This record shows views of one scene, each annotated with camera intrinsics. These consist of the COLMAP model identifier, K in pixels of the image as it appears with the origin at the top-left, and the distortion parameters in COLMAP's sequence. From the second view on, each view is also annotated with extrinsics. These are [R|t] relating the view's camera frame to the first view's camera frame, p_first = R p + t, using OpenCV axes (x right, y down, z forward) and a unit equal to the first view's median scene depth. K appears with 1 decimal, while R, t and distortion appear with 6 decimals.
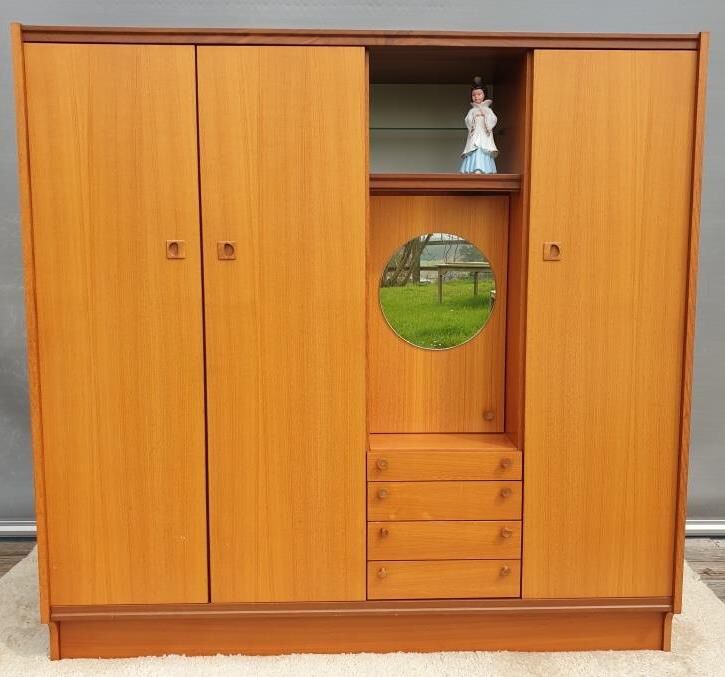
lens RADIAL K [[725.2, 0, 365.0], [0, 725.2, 317.5], [0, 0, 1]] dist [0.007643, -0.011650]
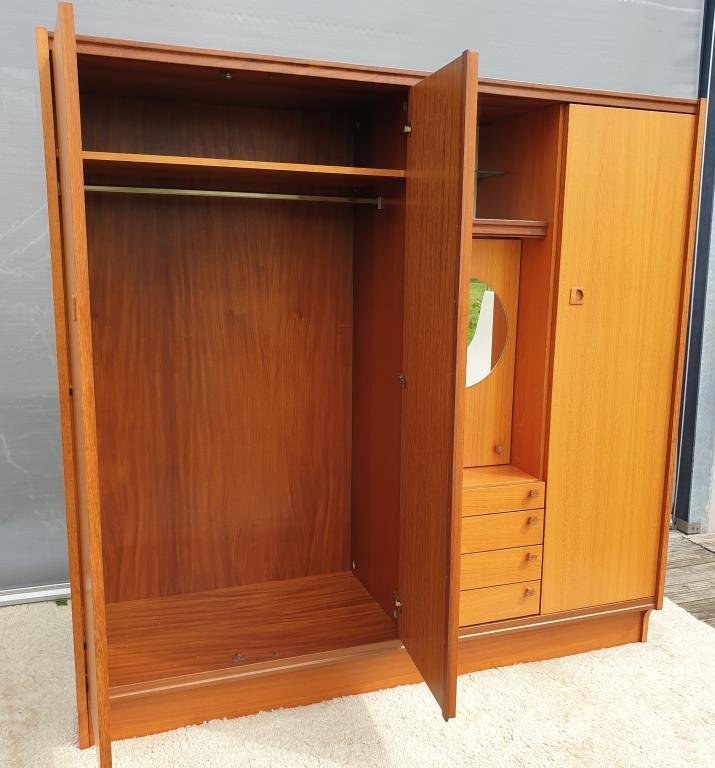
lens RADIAL K [[768.2, 0, 357.5], [0, 768.2, 384.0], [0, 0, 1]] dist [0.007643, -0.011650]
pose [[0.950945, -0.039968, 0.306766, -0.390823], [0.017823, 0.997050, 0.074656, -0.049972], [-0.308845, -0.065526, 0.948853, 0.011552]]
